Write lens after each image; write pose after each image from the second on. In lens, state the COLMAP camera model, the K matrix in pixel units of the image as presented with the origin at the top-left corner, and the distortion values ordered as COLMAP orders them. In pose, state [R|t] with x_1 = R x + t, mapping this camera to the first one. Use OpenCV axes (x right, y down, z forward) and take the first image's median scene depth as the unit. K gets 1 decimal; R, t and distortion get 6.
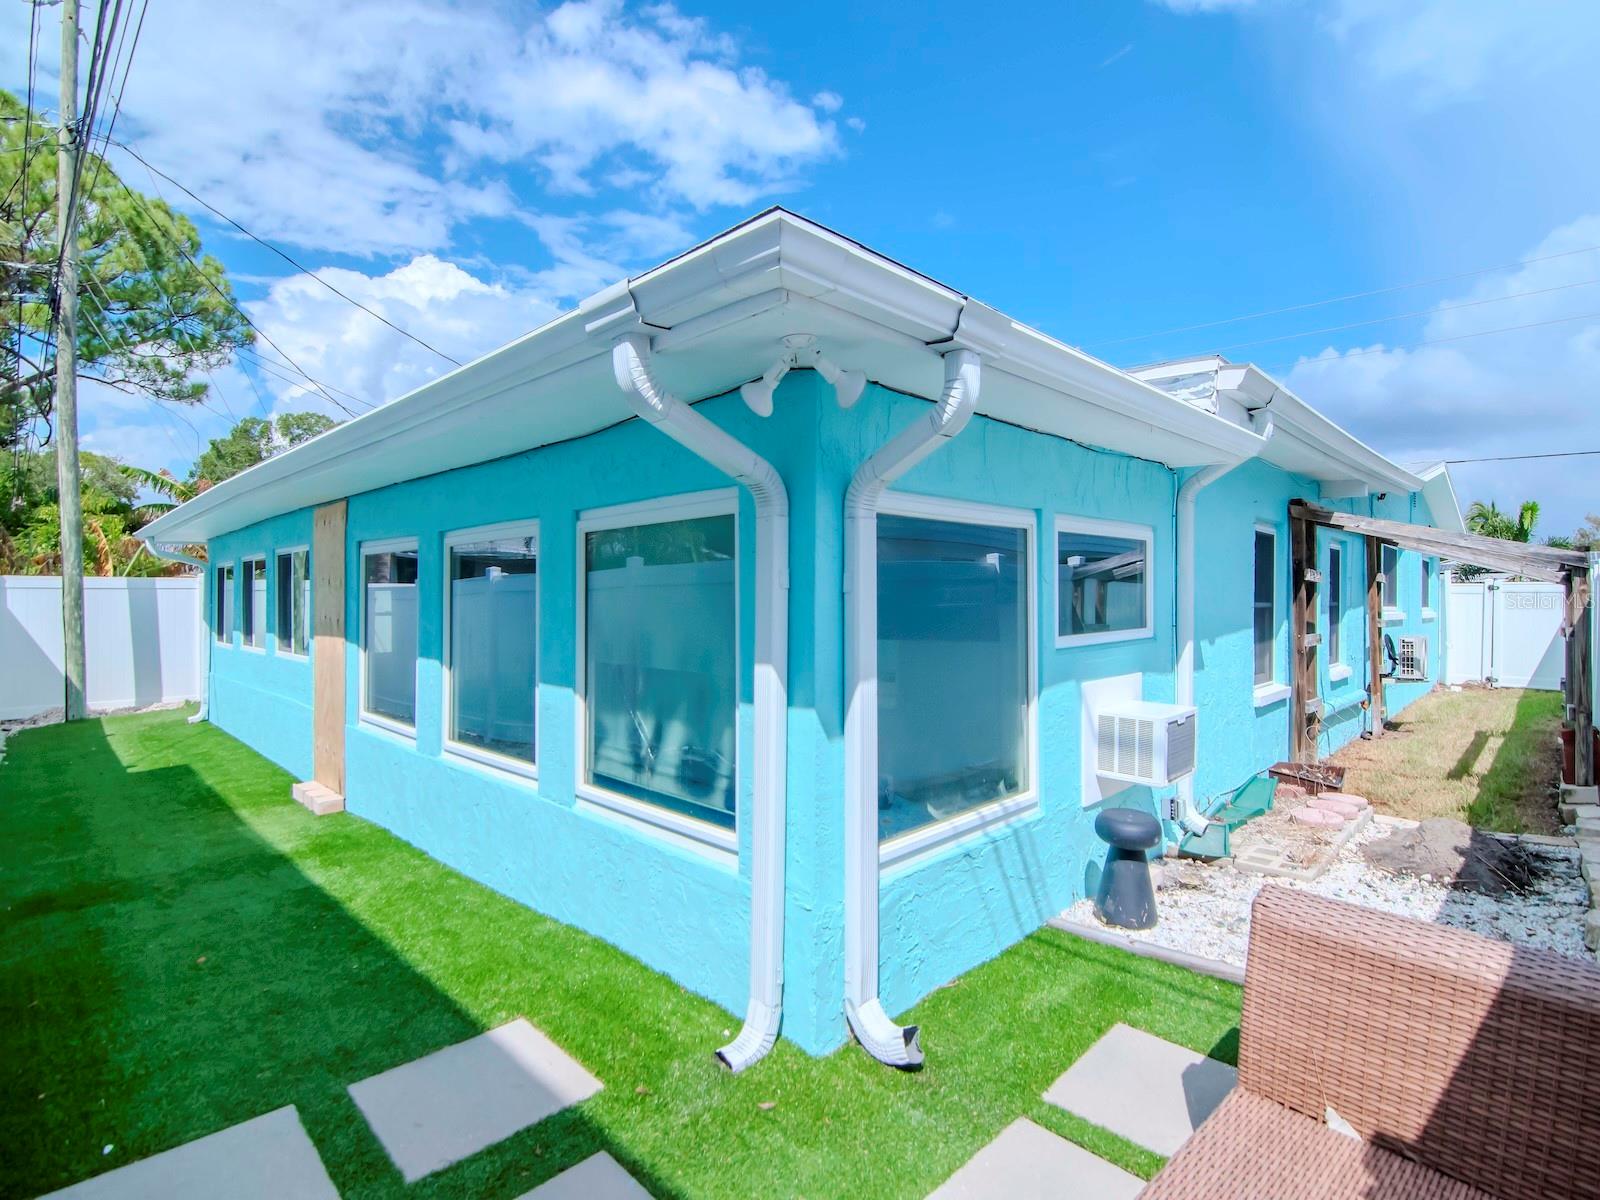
lens RADIAL K [[792.6, 0, 810.5], [0, 792.6, 610.0], [0, 0, 1]] dist [-0.000866, -0.005083]
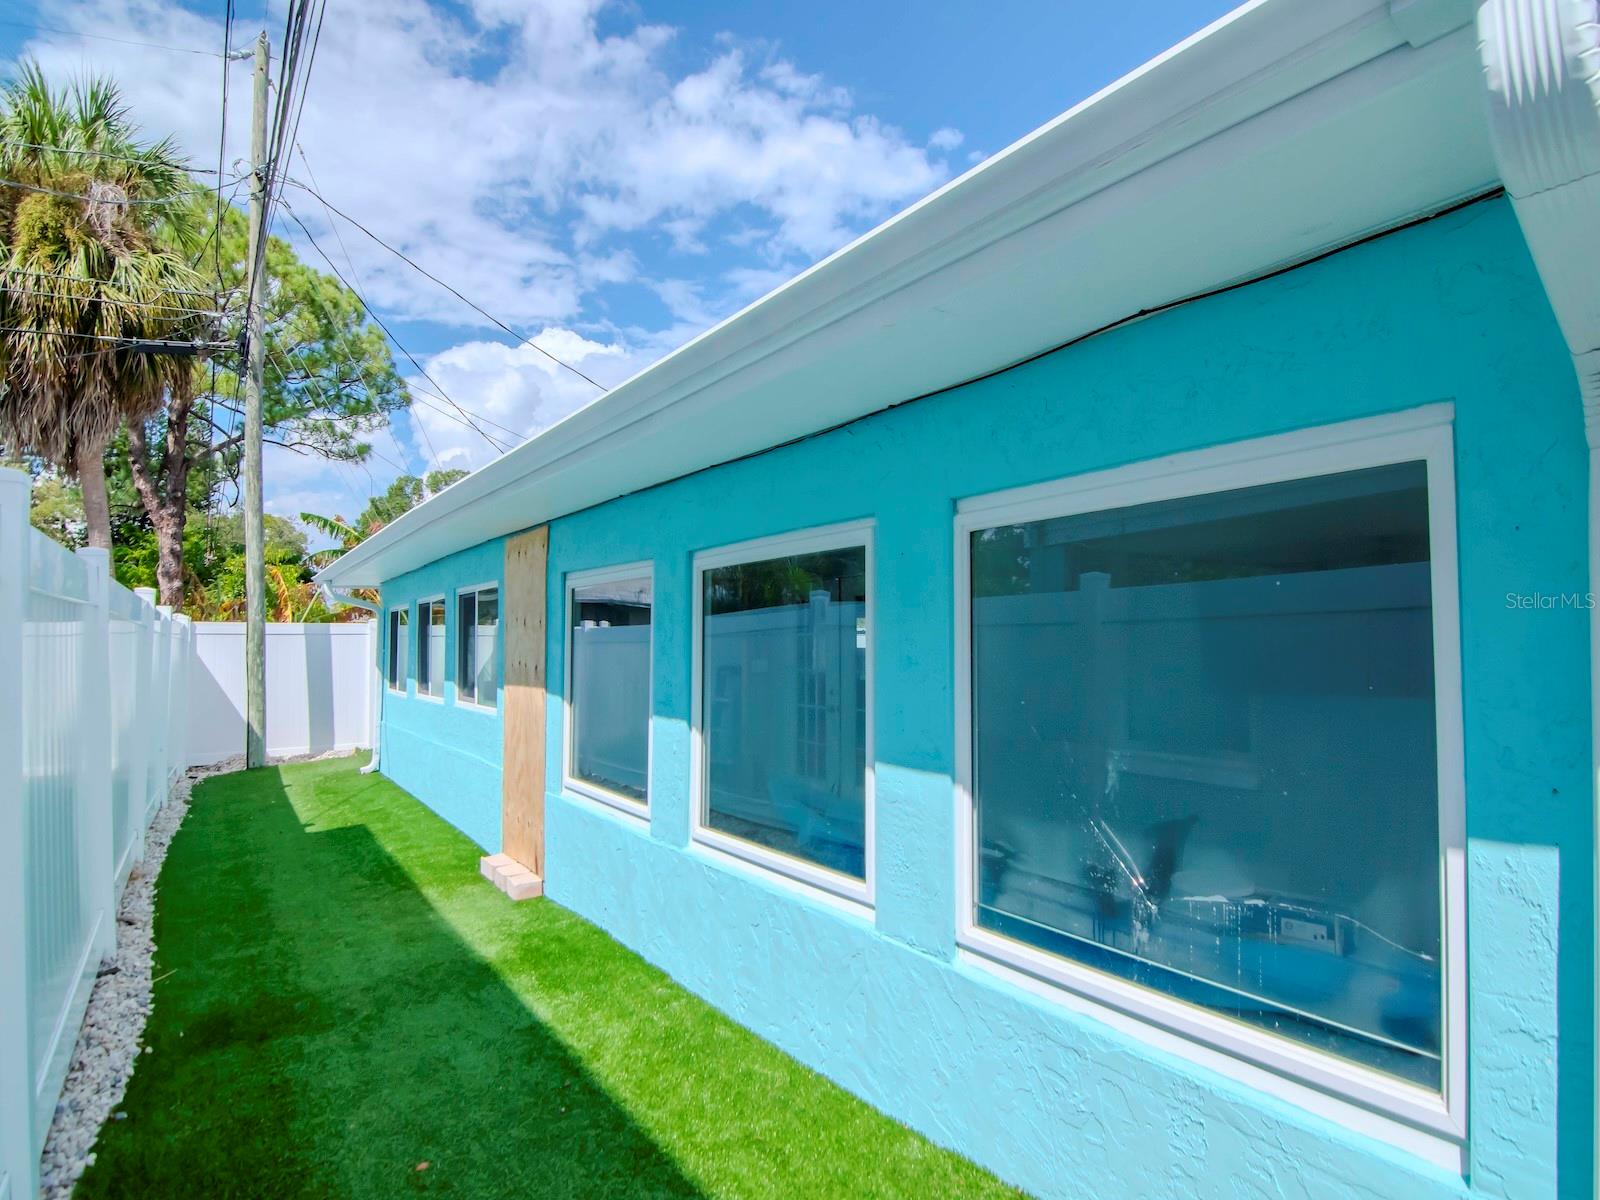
lens RADIAL K [[801.9, 0, 799.5], [0, 801.9, 644.4], [0, 0, 1]] dist [0.001286, -0.010227]
pose [[0.988255, 0.001339, -0.152810, -0.120474], [-0.004230, 0.999818, -0.018598, 0.002060], [0.152757, 0.019026, 0.988081, 0.125784]]
